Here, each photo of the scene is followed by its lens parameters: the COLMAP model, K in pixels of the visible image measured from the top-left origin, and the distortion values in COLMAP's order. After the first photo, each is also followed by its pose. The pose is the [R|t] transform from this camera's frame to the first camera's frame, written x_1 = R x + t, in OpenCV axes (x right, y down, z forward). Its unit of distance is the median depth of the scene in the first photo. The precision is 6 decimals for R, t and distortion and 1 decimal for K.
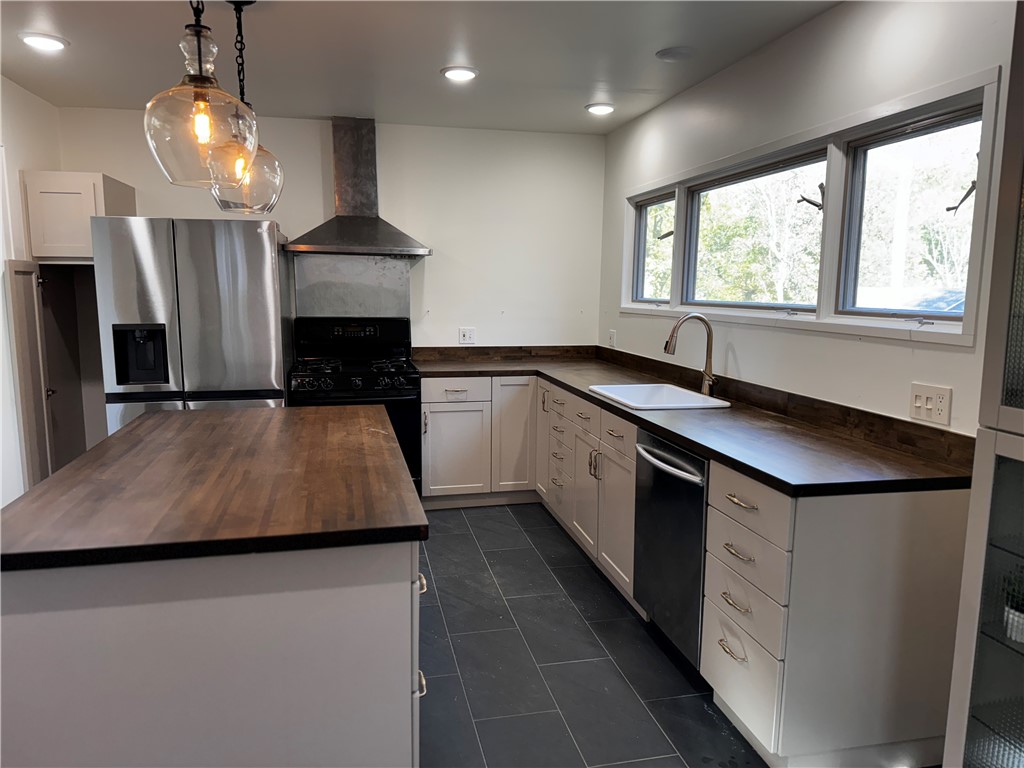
lens RADIAL K [[711.4, 0, 510.7], [0, 711.4, 387.3], [0, 0, 1]] dist [0.009421, -0.020315]
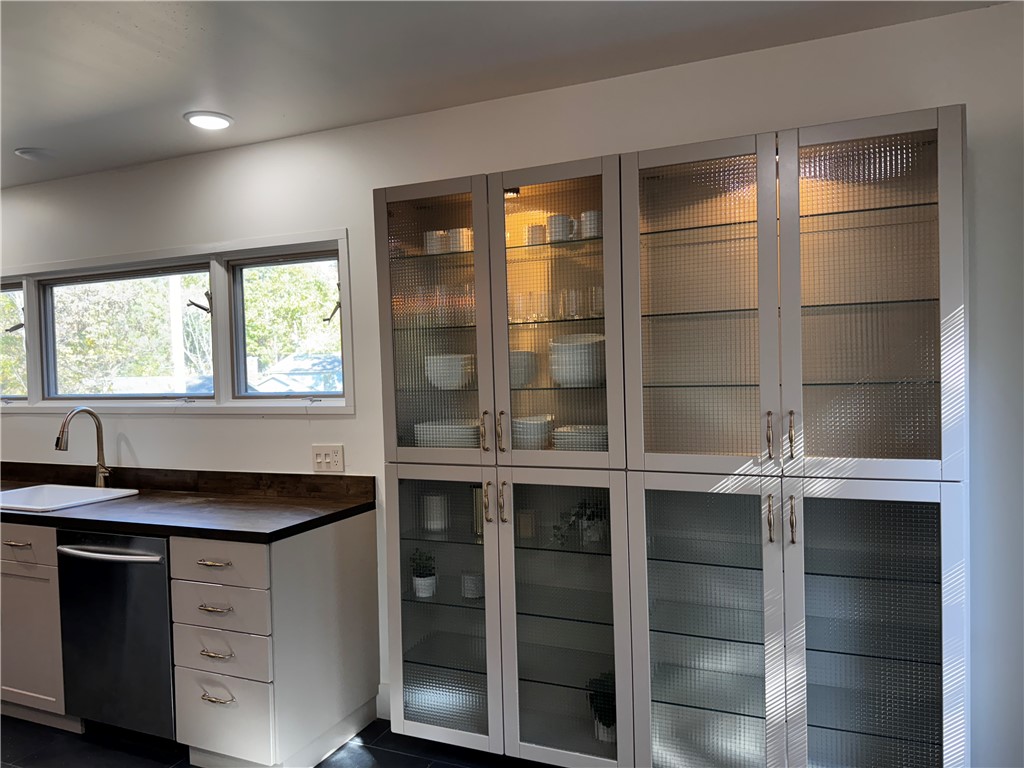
lens RADIAL K [[711.4, 0, 510.3], [0, 711.4, 383.9], [0, 0, 1]] dist [0.009421, -0.020315]
pose [[0.572886, -0.039402, 0.818687, -0.258349], [0.144614, 0.988033, -0.053643, 0.004212], [-0.806777, 0.149125, 0.571728, -0.069464]]
